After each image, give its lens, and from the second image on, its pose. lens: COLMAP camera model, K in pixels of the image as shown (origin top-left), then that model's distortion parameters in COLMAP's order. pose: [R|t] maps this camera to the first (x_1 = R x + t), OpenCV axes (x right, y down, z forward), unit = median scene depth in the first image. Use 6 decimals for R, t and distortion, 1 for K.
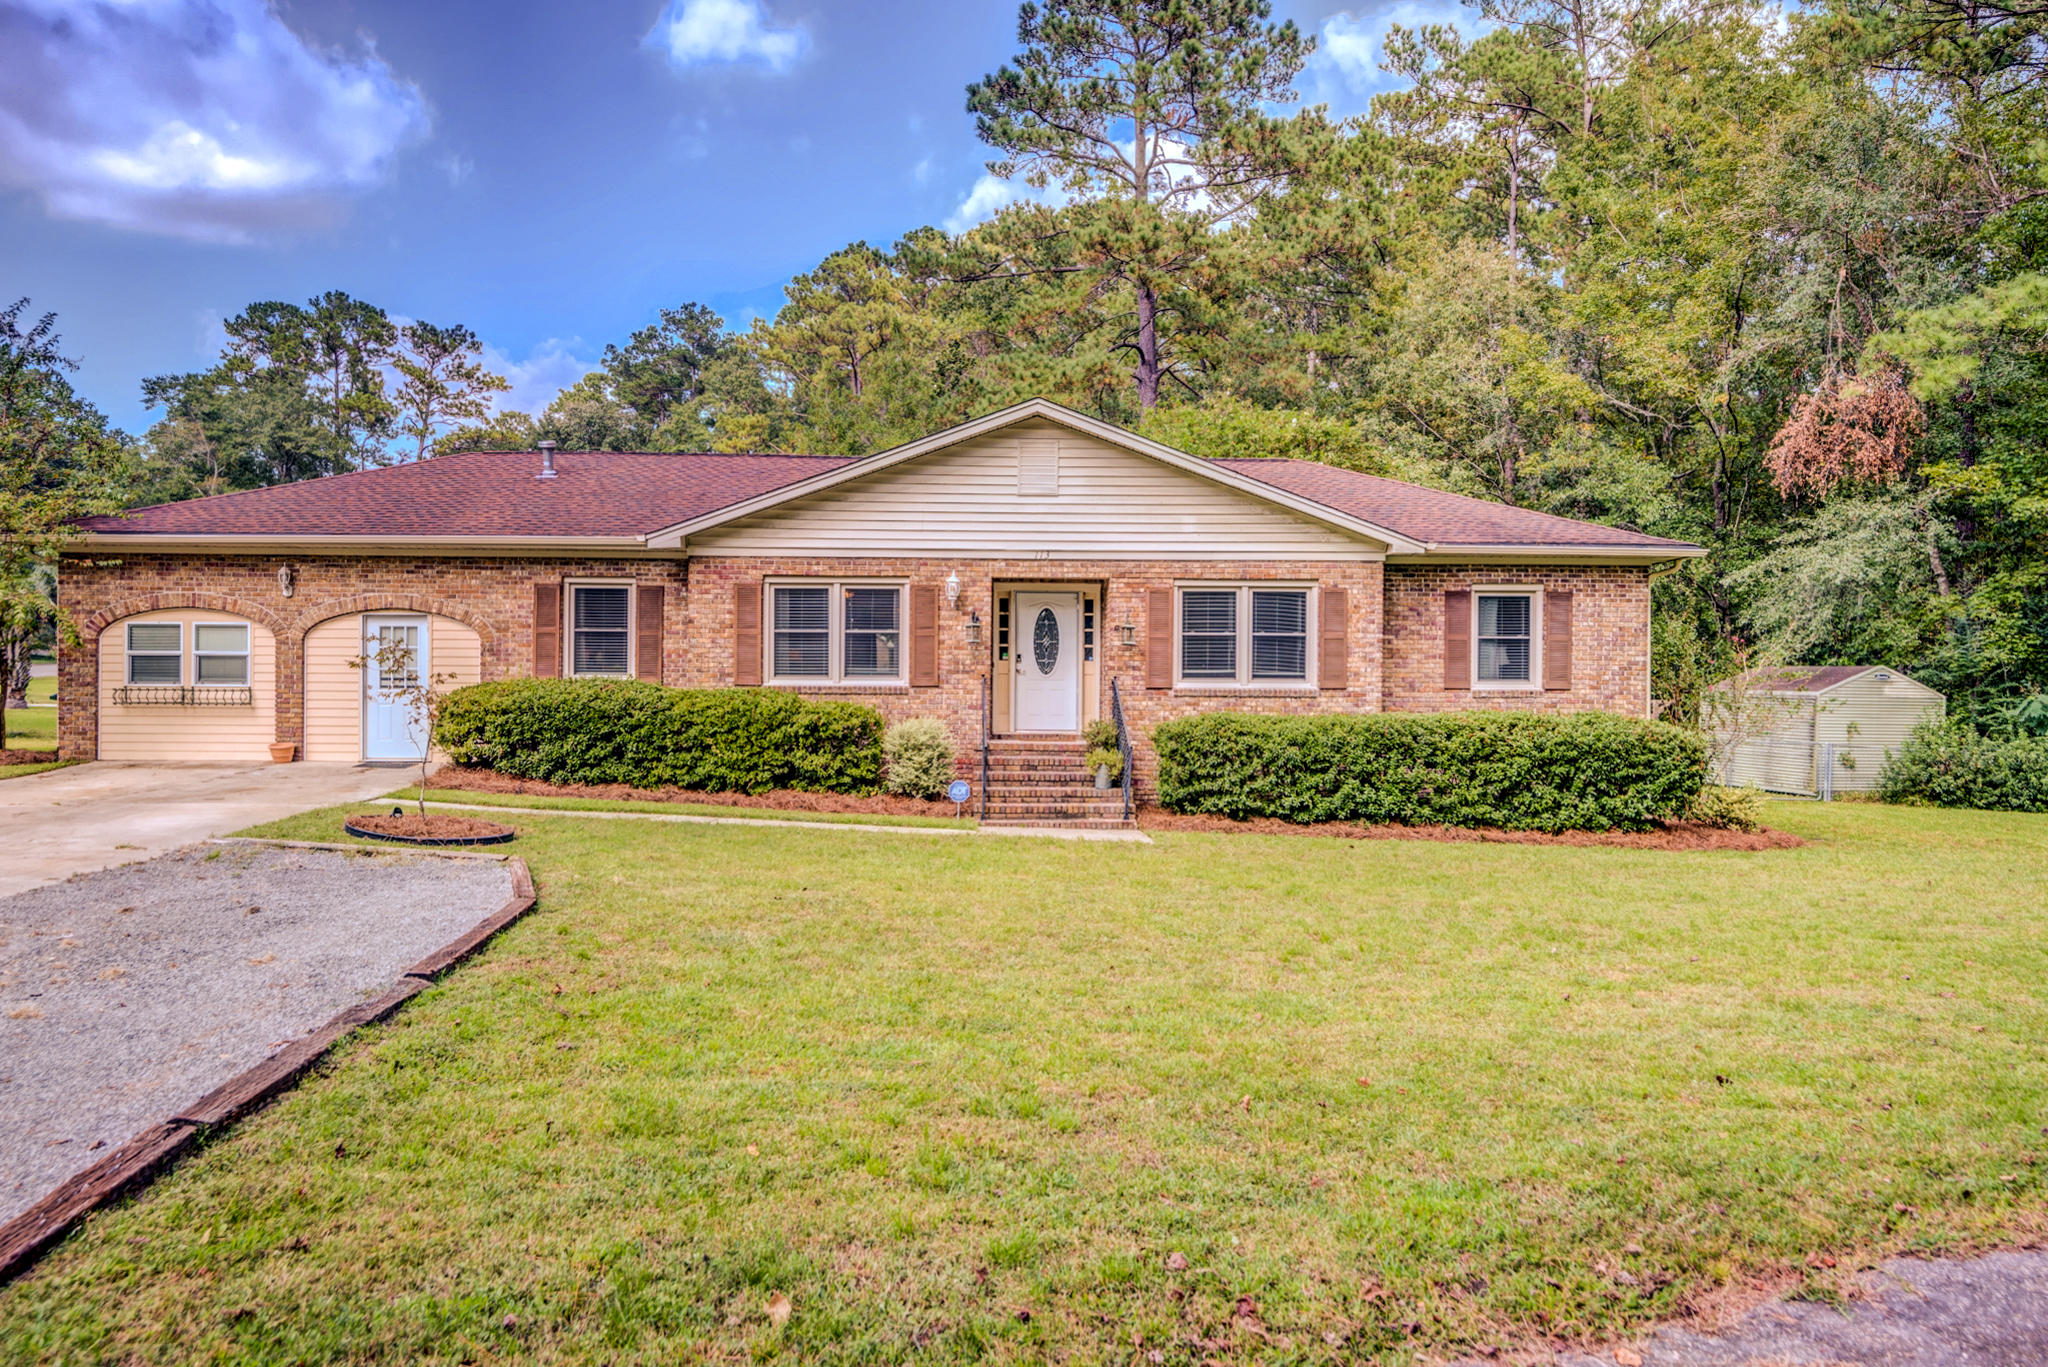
lens RADIAL K [[1423.4, 0, 1013.0], [0, 1423.4, 682.6], [0, 0, 1]] dist [-0.006305, -0.000449]
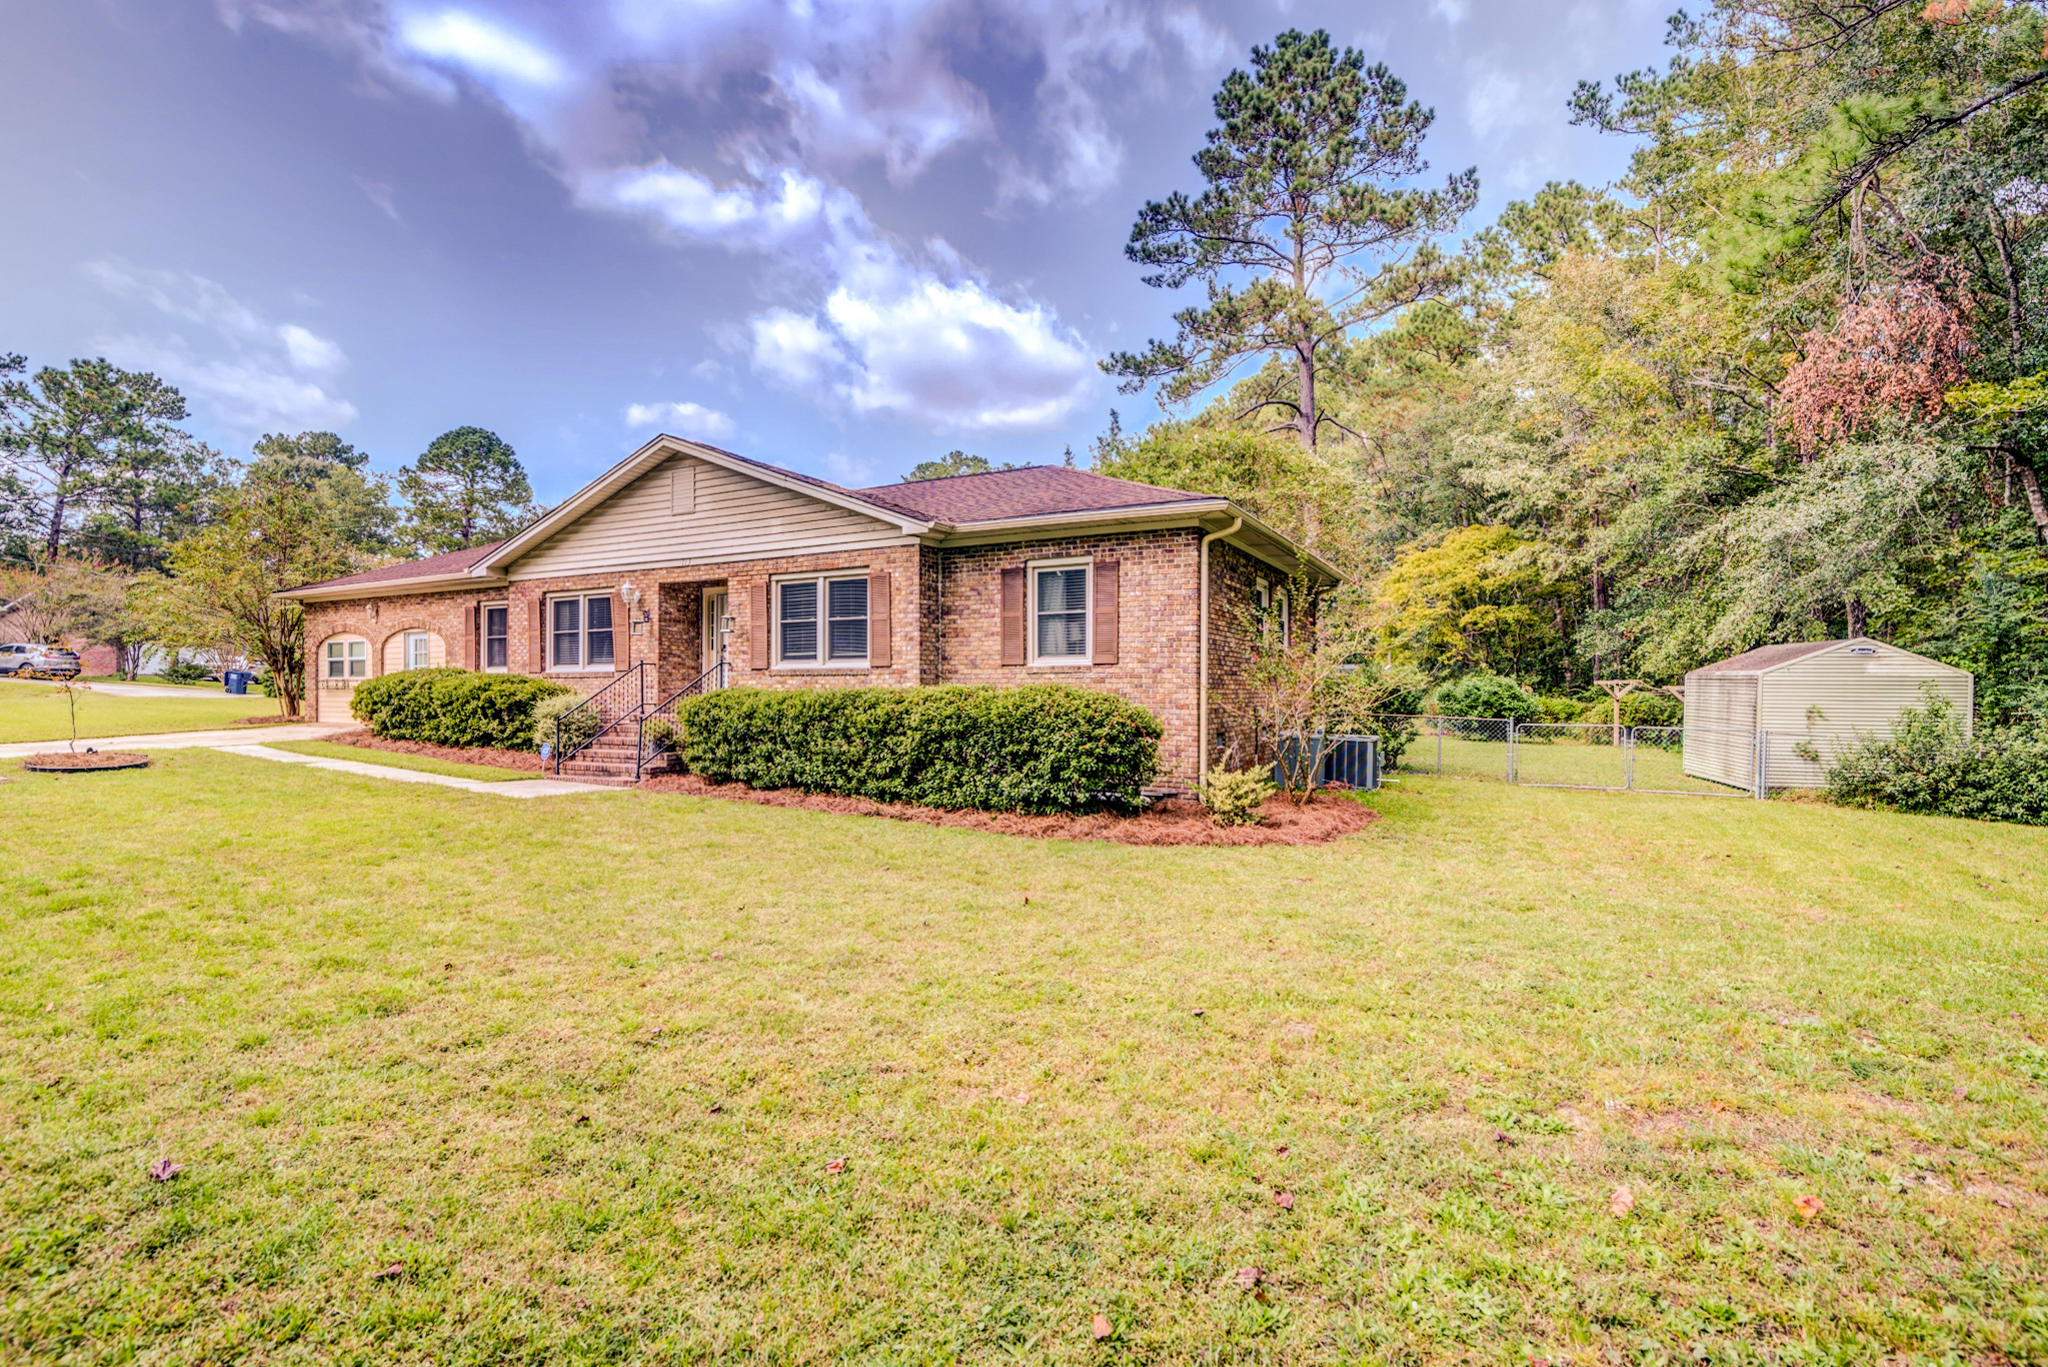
lens RADIAL K [[950.8, 0, 1021.3], [0, 950.8, 688.8], [0, 0, 1]] dist [-0.022208, 0.002525]
pose [[0.873114, -0.007927, -0.487451, 0.657659], [0.007090, 0.999969, -0.003563, 0.023981], [0.487464, -0.000345, 0.873143, 0.419802]]
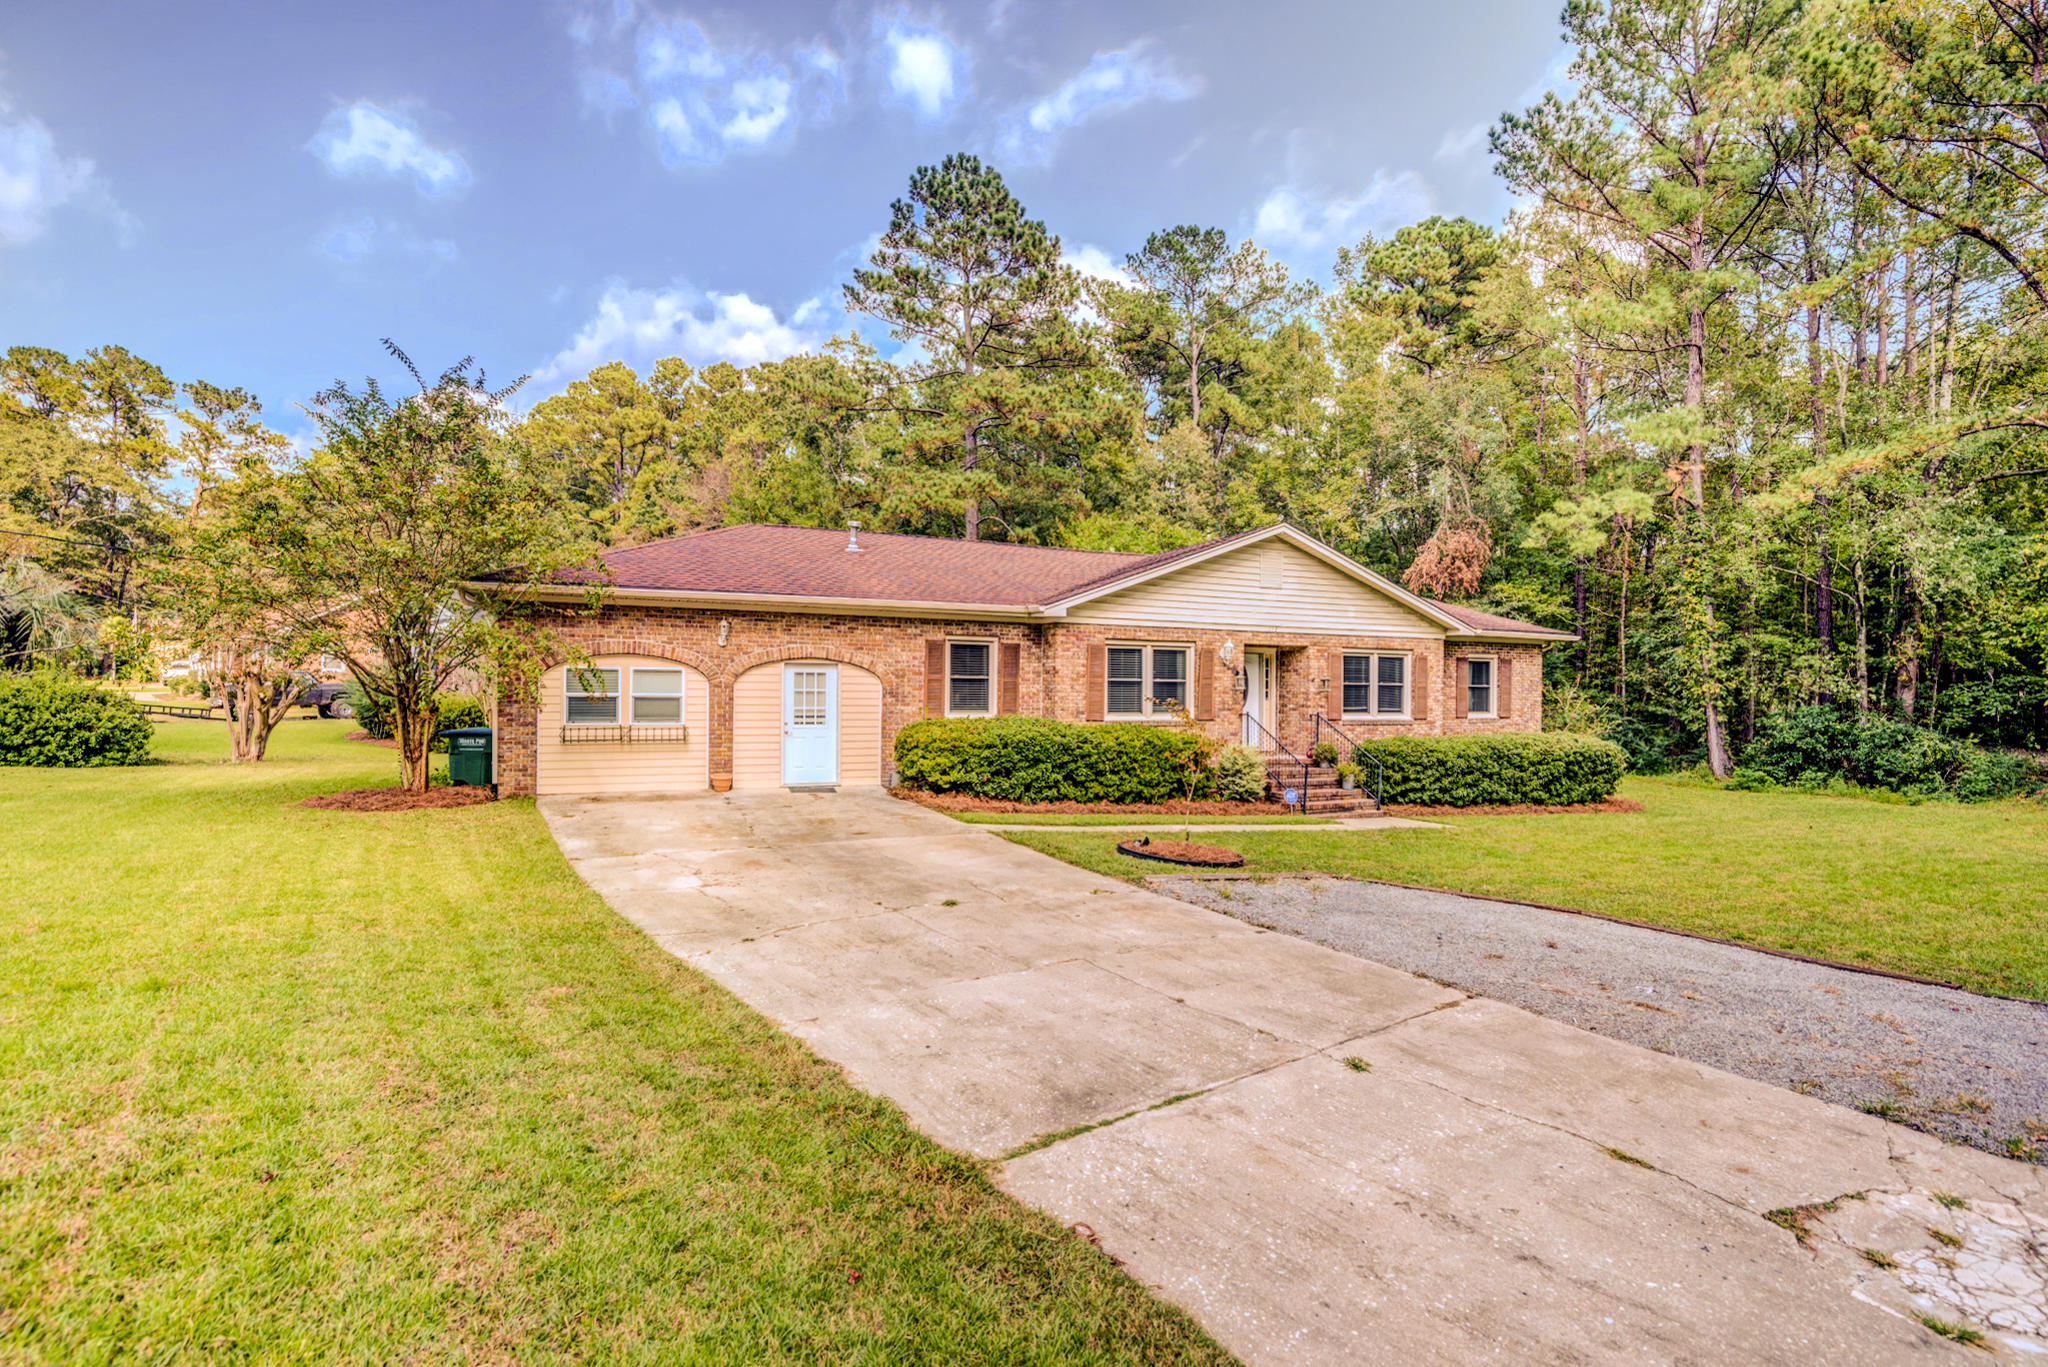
lens RADIAL K [[950.8, 0, 1022.4], [0, 950.8, 683.1], [0, 0, 1]] dist [-0.022208, 0.002525]
pose [[0.921231, 0.006209, 0.388967, -0.583657], [-0.004279, 0.999974, -0.005828, -0.027119], [-0.388993, 0.003705, 0.921233, 0.199364]]
